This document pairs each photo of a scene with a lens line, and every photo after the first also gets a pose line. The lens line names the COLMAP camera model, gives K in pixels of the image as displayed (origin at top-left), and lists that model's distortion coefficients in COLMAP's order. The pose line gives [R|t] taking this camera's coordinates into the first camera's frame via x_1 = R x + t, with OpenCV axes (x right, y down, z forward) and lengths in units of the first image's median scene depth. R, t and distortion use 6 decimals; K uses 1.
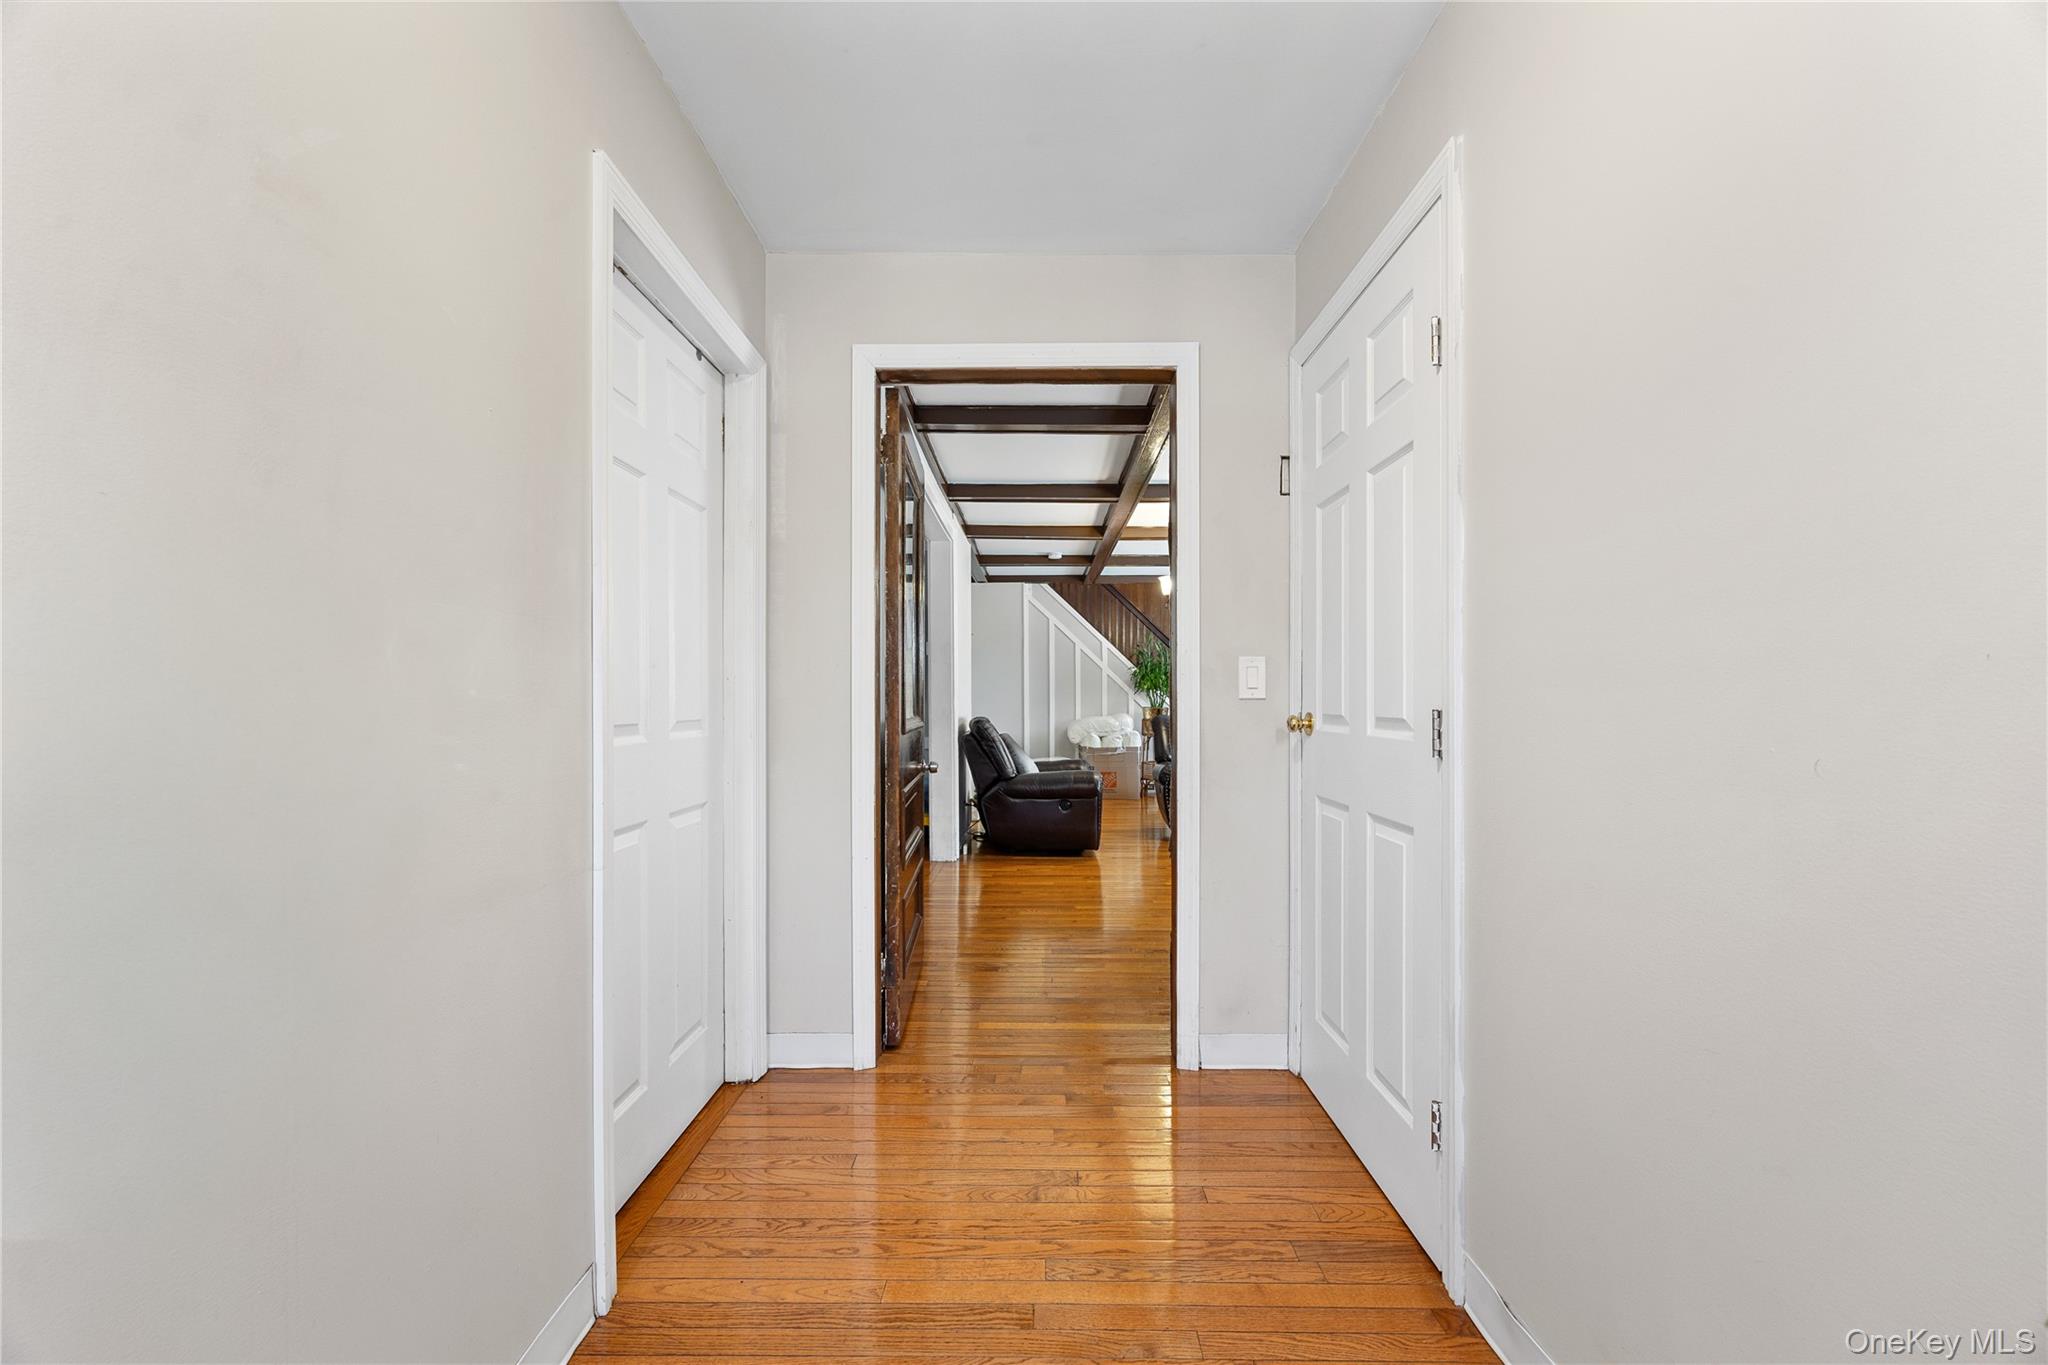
lens RADIAL K [[794.6, 0, 1026.6], [0, 794.6, 695.5], [0, 0, 1]] dist [-0.000965, 0.000414]
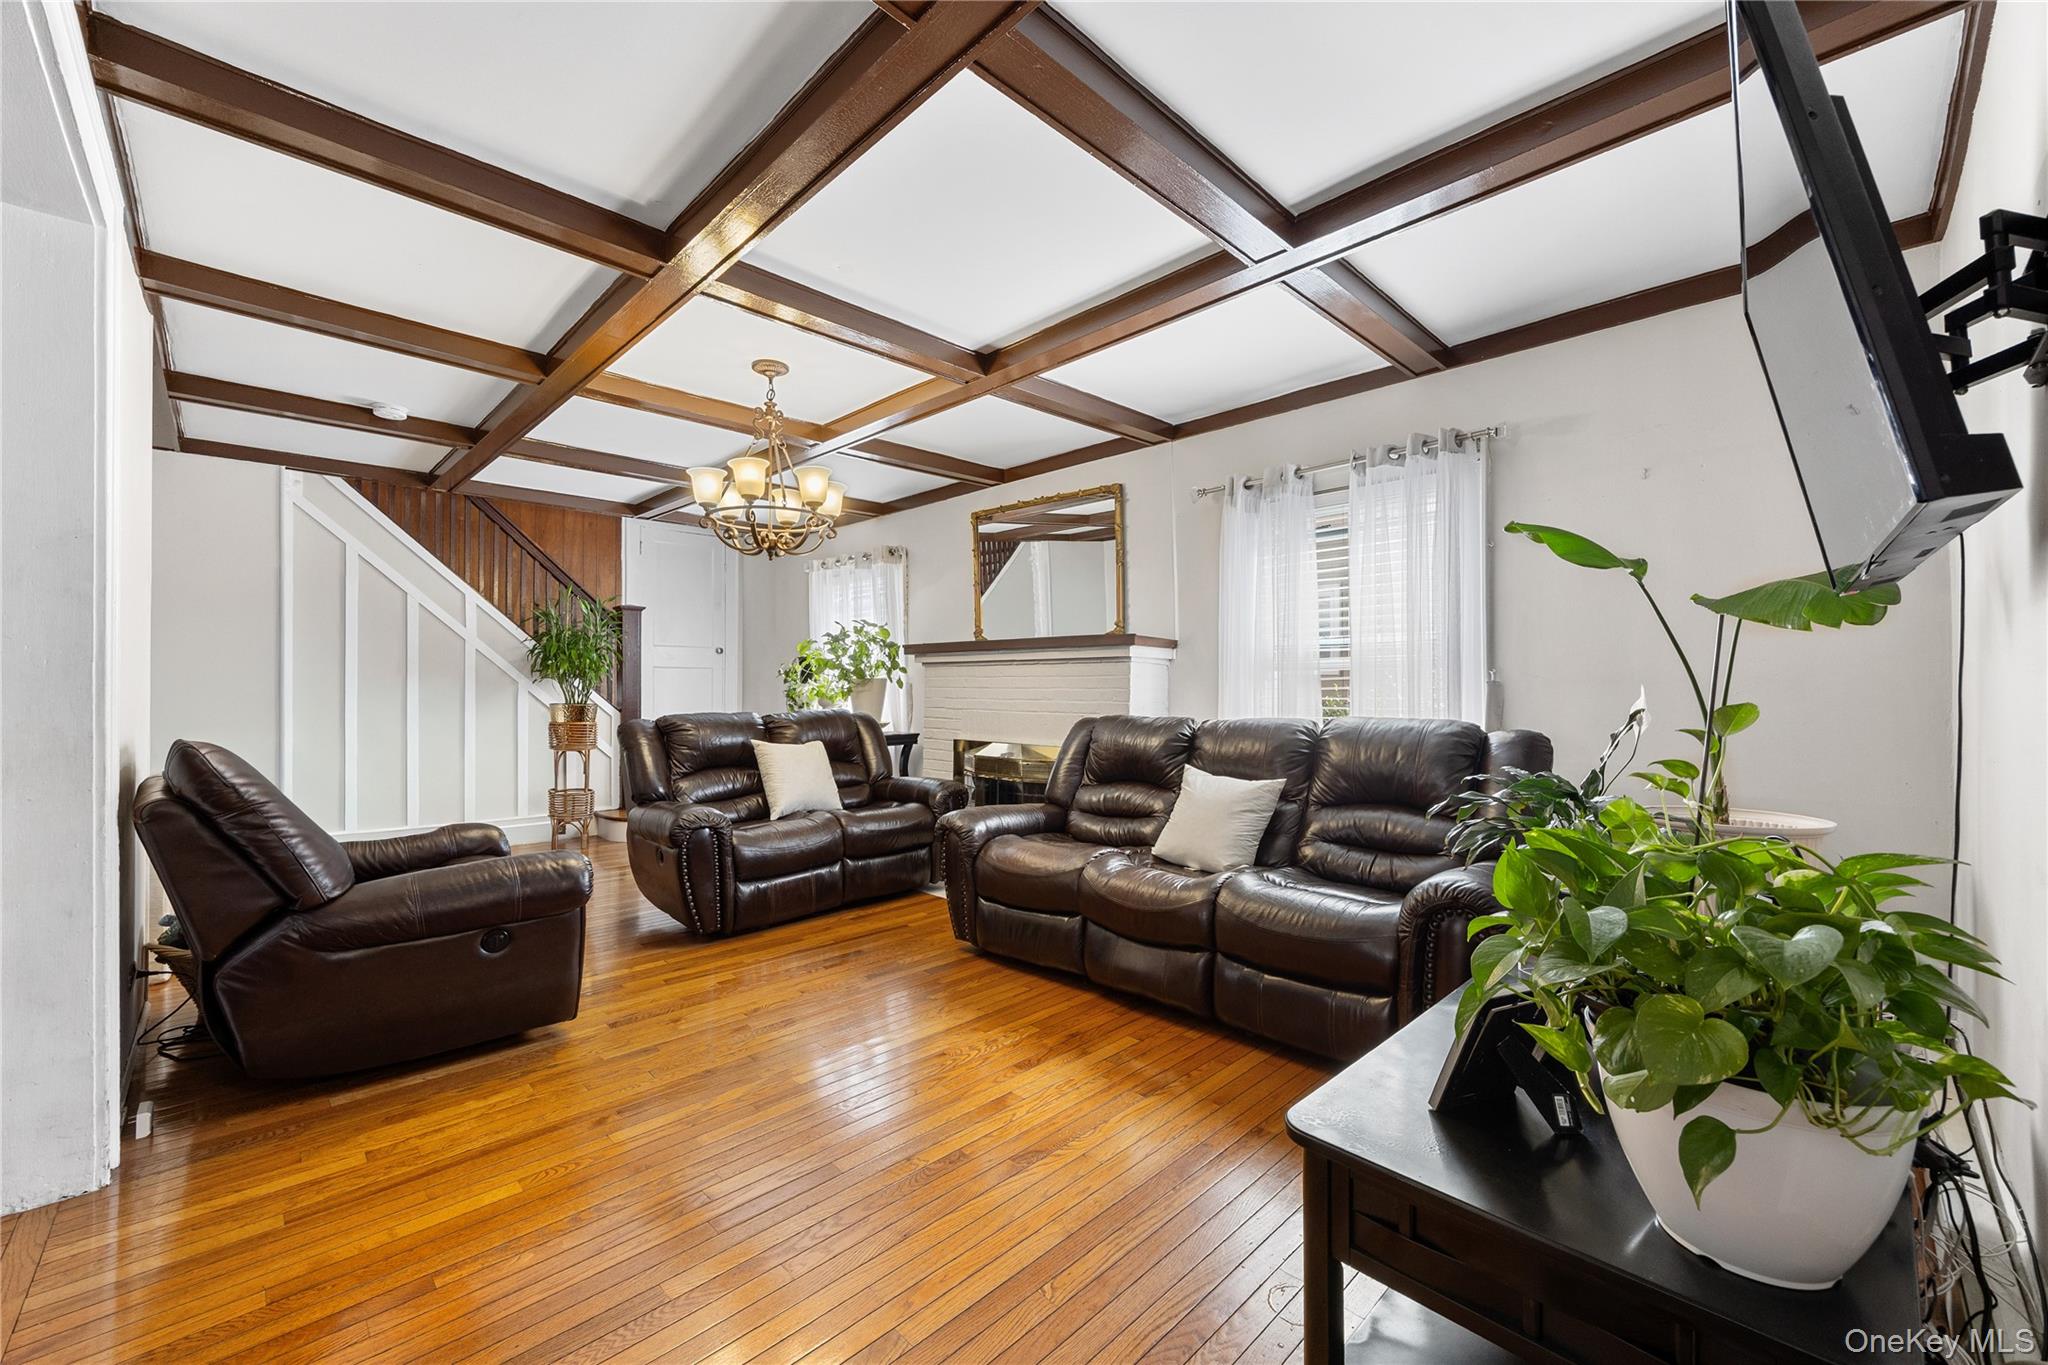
lens RADIAL K [[794.6, 0, 1031.1], [0, 794.6, 680.2], [0, 0, 1]] dist [-0.000965, 0.000414]
pose [[0.695766, 0.007860, 0.718226, -0.036704], [-0.007272, 0.999966, -0.003898, -0.004429], [-0.718232, -0.002511, 0.695799, 0.294354]]
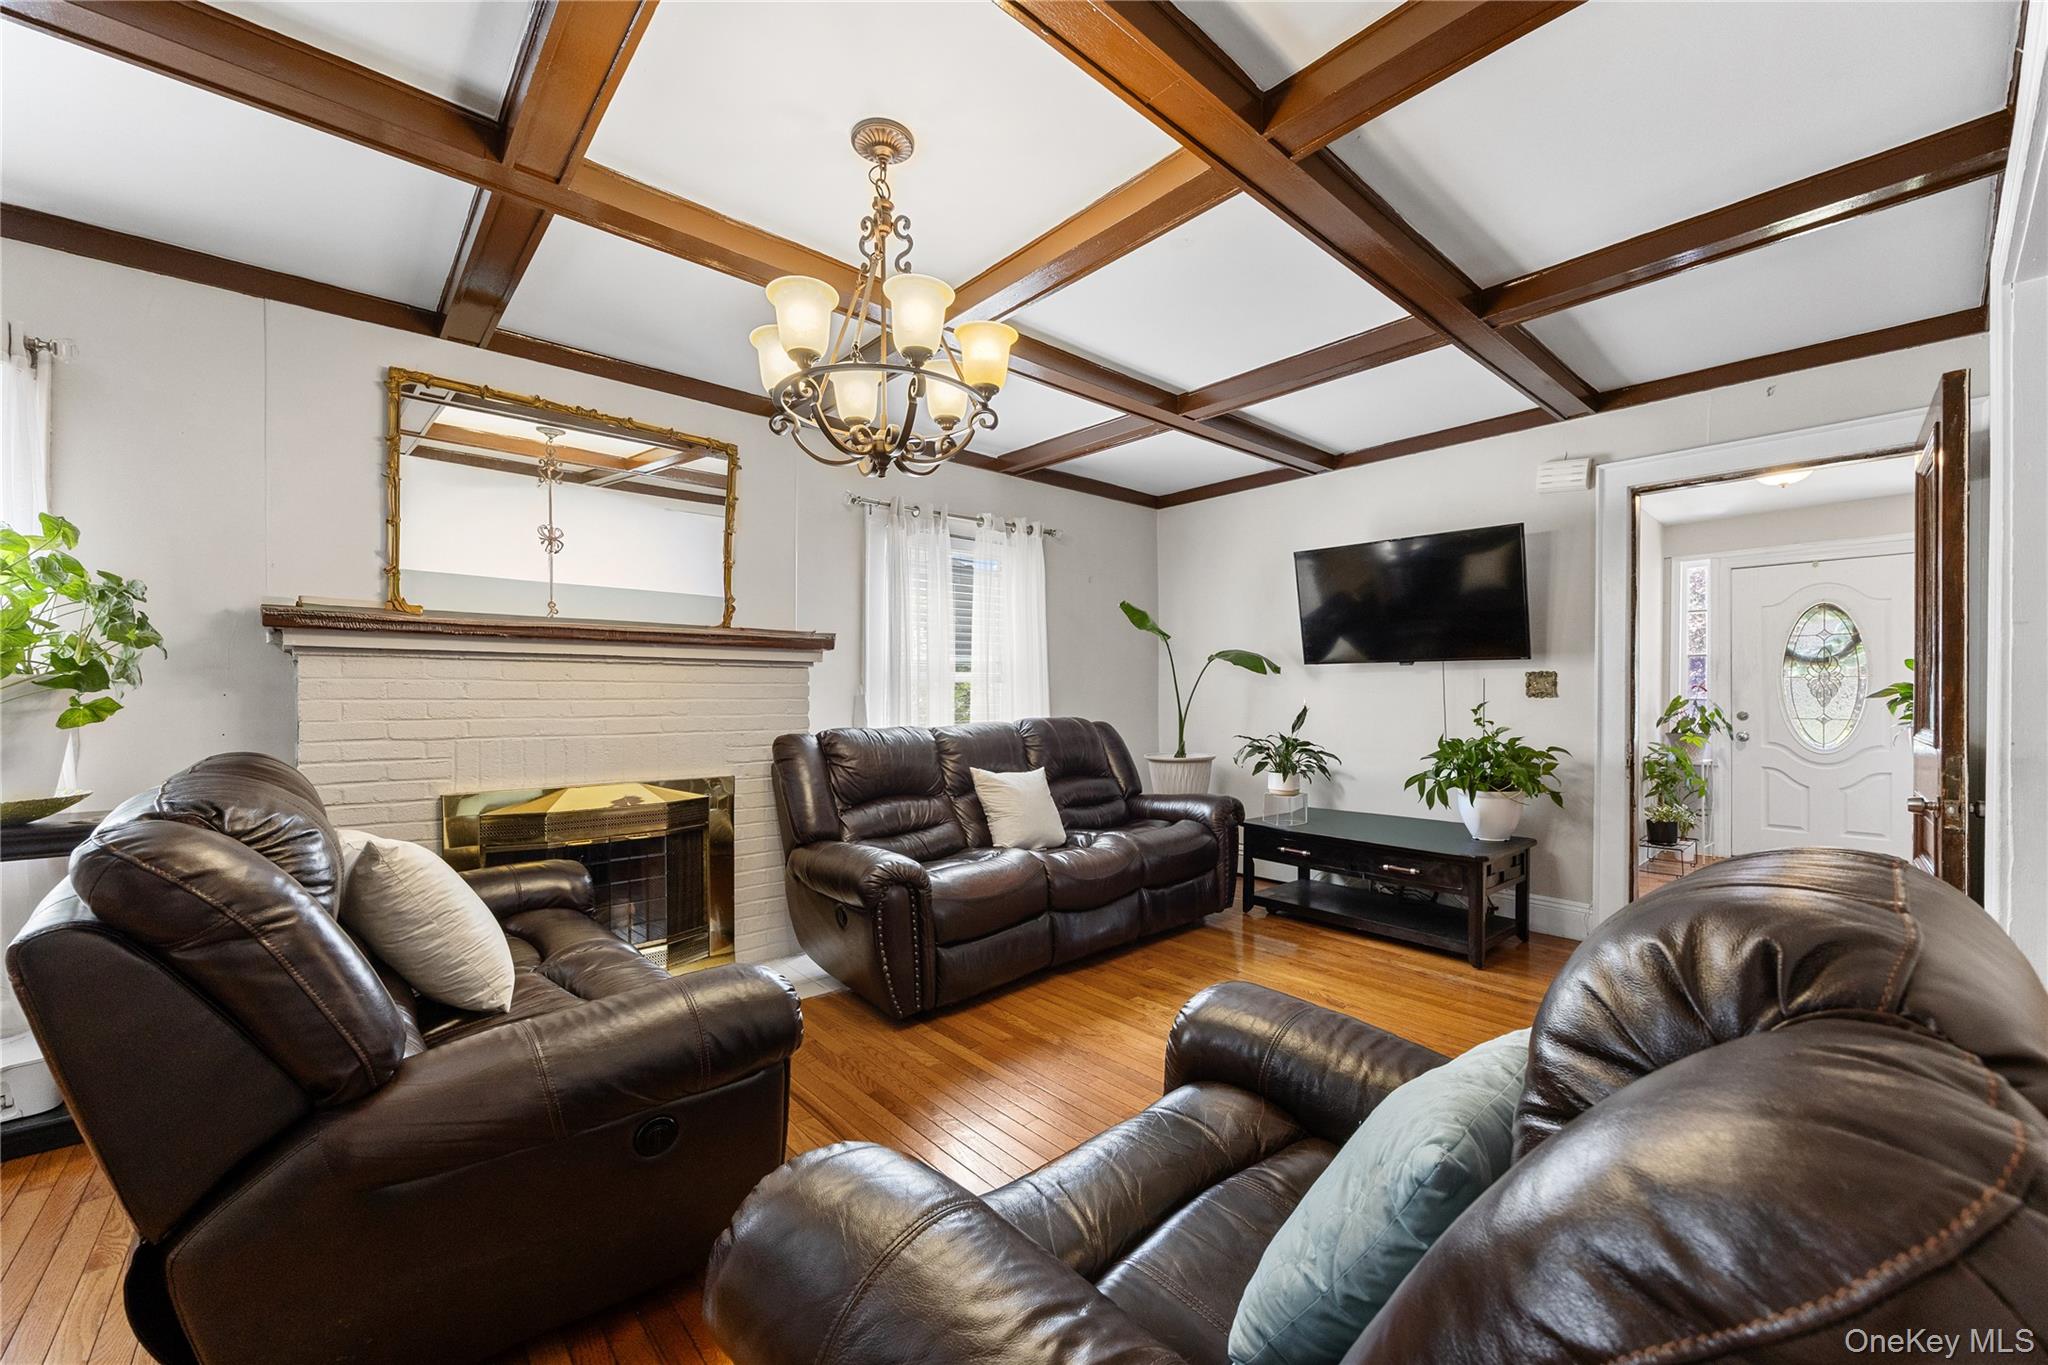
lens RADIAL K [[794.6, 0, 1027.3], [0, 794.6, 701.3], [0, 0, 1]] dist [-0.000965, 0.000414]
pose [[-0.669366, 0.012205, 0.742832, -0.037216], [0.005840, 0.999921, -0.011167, 0.002932], [-0.742910, -0.003136, -0.669384, 0.649369]]
